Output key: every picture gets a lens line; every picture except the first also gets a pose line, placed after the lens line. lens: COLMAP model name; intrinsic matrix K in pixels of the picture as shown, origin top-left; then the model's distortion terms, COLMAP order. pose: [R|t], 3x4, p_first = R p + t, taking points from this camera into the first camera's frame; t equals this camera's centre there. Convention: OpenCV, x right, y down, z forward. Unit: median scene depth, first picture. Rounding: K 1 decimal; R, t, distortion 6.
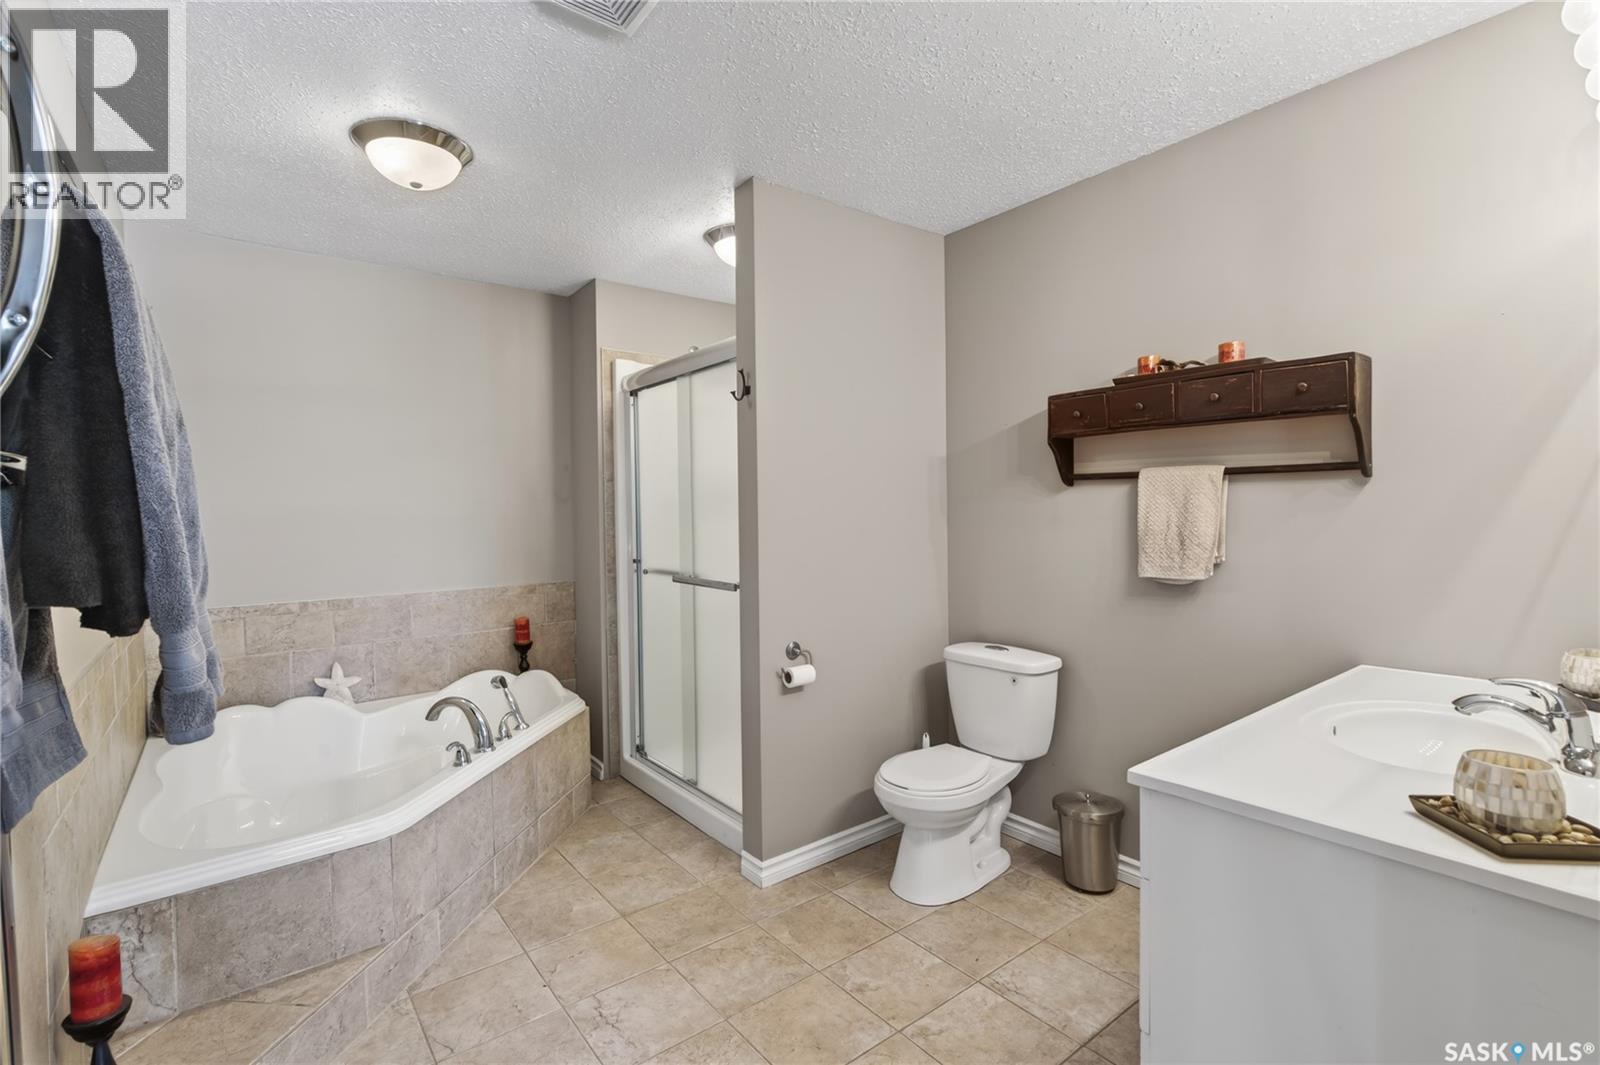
lens RADIAL K [[719.5, 0, 796.0], [0, 719.5, 522.9], [0, 0, 1]] dist [-0.002110, -0.000848]
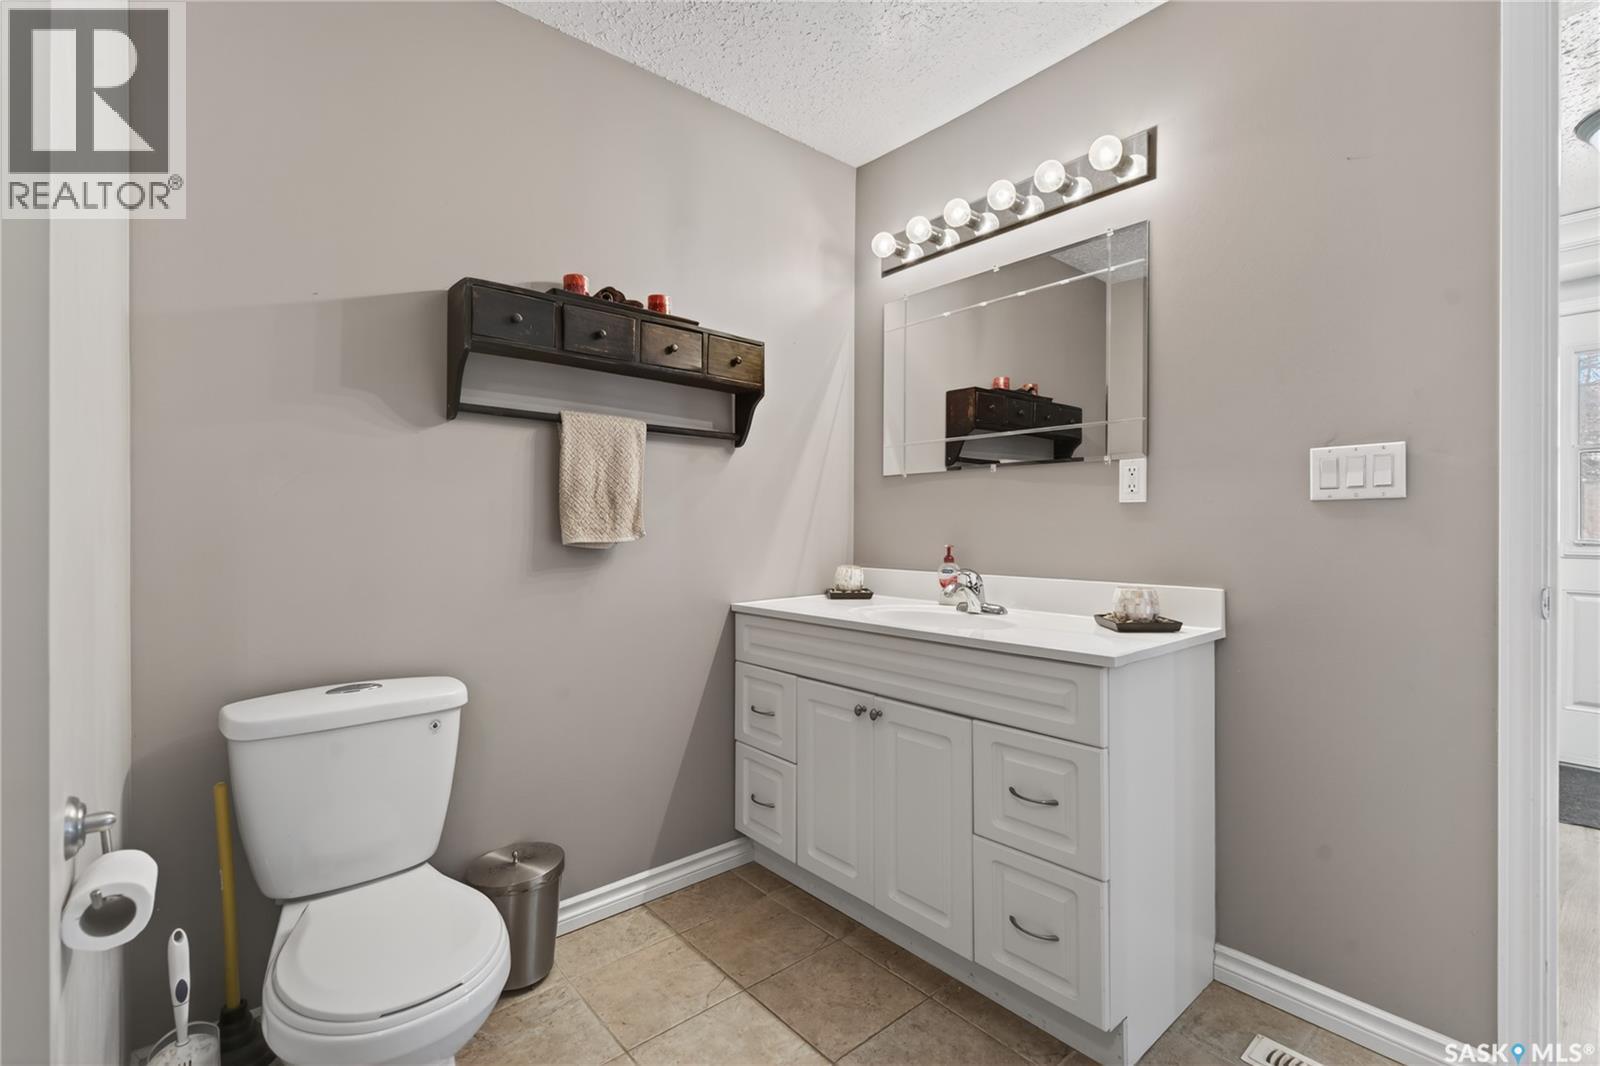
lens RADIAL K [[719.5, 0, 797.0], [0, 719.5, 530.6], [0, 0, 1]] dist [-0.002110, -0.000848]
pose [[-0.045590, 0.009683, 0.998913, -0.351499], [0.016684, 0.999821, -0.008930, 0.074125], [-0.998821, 0.016259, -0.045744, 0.809101]]
